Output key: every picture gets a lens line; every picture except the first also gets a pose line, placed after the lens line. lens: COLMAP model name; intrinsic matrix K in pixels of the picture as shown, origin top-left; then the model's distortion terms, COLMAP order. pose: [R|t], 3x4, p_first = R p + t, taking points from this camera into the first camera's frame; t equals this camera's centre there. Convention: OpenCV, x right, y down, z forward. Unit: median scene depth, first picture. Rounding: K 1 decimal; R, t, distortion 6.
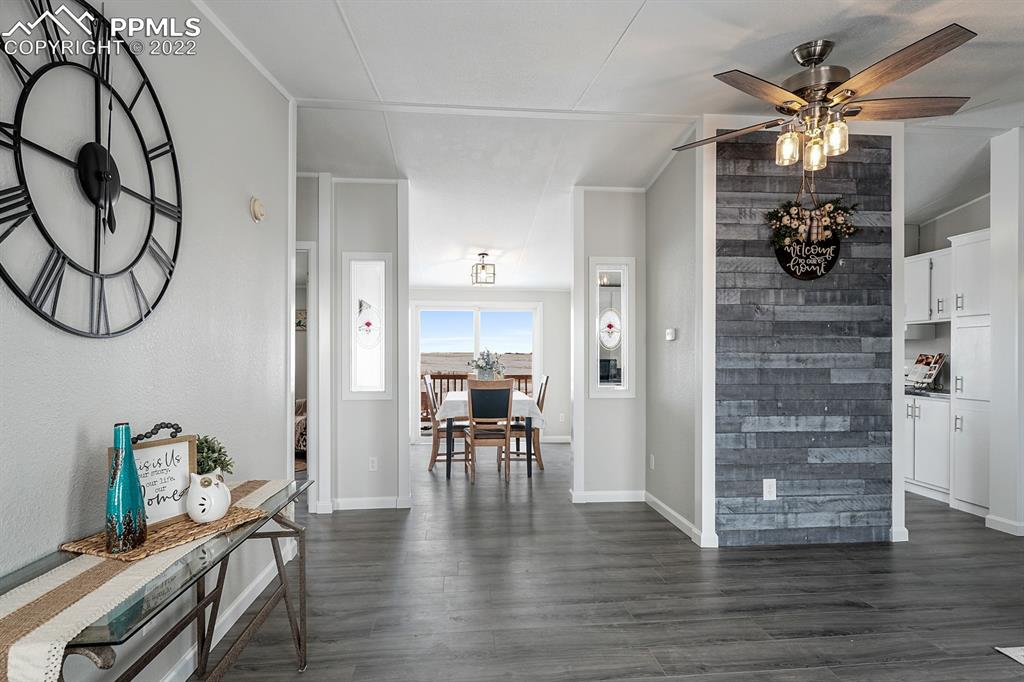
lens RADIAL K [[525.4, 0, 523.8], [0, 525.4, 354.6], [0, 0, 1]] dist [-0.005453, 0.001526]
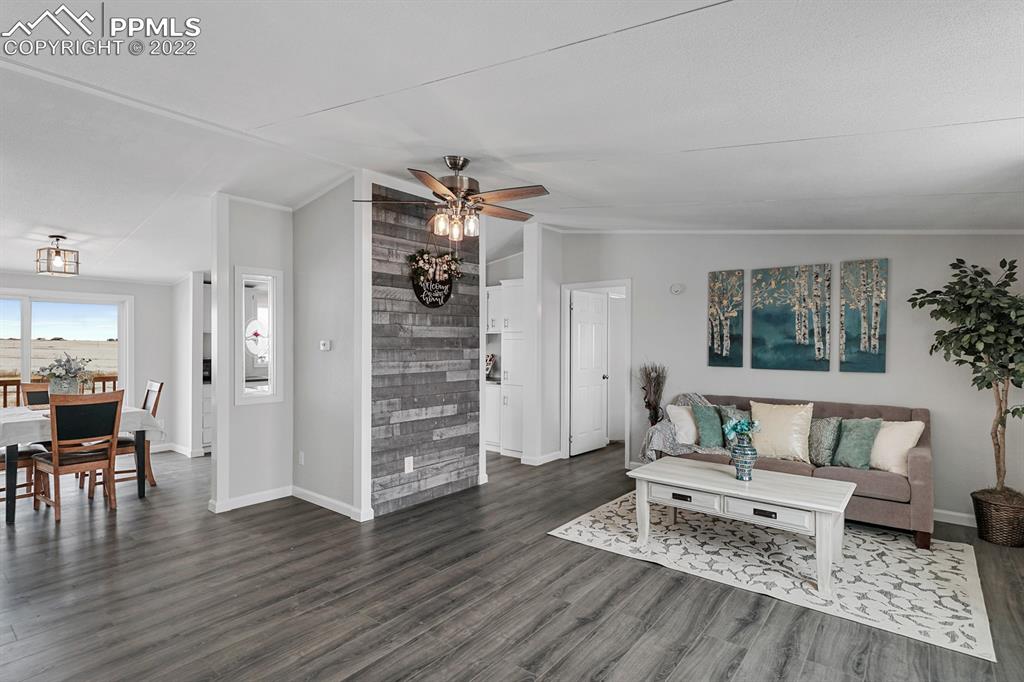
lens RADIAL K [[482.5, 0, 512.1], [0, 482.5, 342.8], [0, 0, 1]] dist [0.001180, -0.000536]
pose [[0.713771, -0.003477, 0.700371, -0.196985], [0.003016, 0.999994, 0.001891, -0.051713], [-0.700373, 0.000762, 0.713777, -0.048551]]
